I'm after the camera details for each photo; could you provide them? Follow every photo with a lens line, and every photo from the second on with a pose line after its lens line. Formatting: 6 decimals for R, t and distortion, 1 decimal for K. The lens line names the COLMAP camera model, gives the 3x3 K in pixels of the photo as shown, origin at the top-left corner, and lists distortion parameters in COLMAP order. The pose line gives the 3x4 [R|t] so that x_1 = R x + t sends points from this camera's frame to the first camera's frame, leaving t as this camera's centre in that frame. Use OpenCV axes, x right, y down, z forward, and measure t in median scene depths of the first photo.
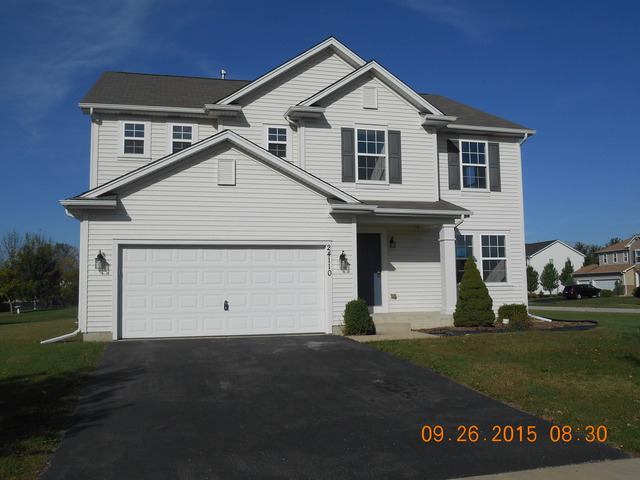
lens RADIAL K [[650.7, 0, 320.0], [0, 650.7, 240.0], [0, 0, 1]] dist [-0.062755, -0.009421]
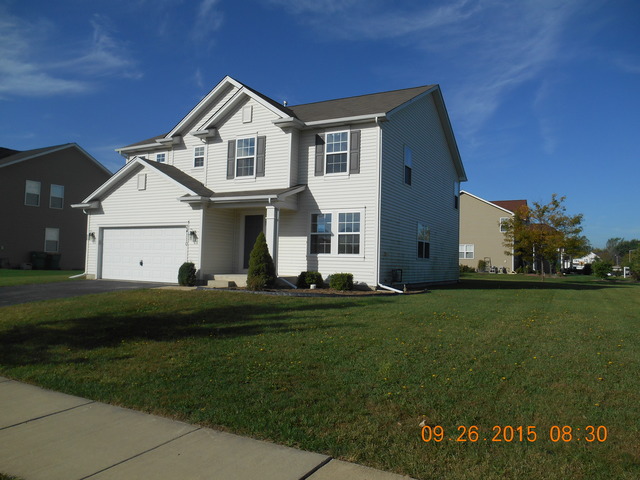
lens RADIAL K [[509.6, 0, 320.0], [0, 509.6, 240.0], [0, 0, 1]] dist [-0.048211, 0.003192]
pose [[0.704189, 0.001381, -0.710011, 0.876515], [0.024124, 0.999374, 0.025871, 0.016278], [0.709602, -0.035347, 0.703715, 0.336421]]
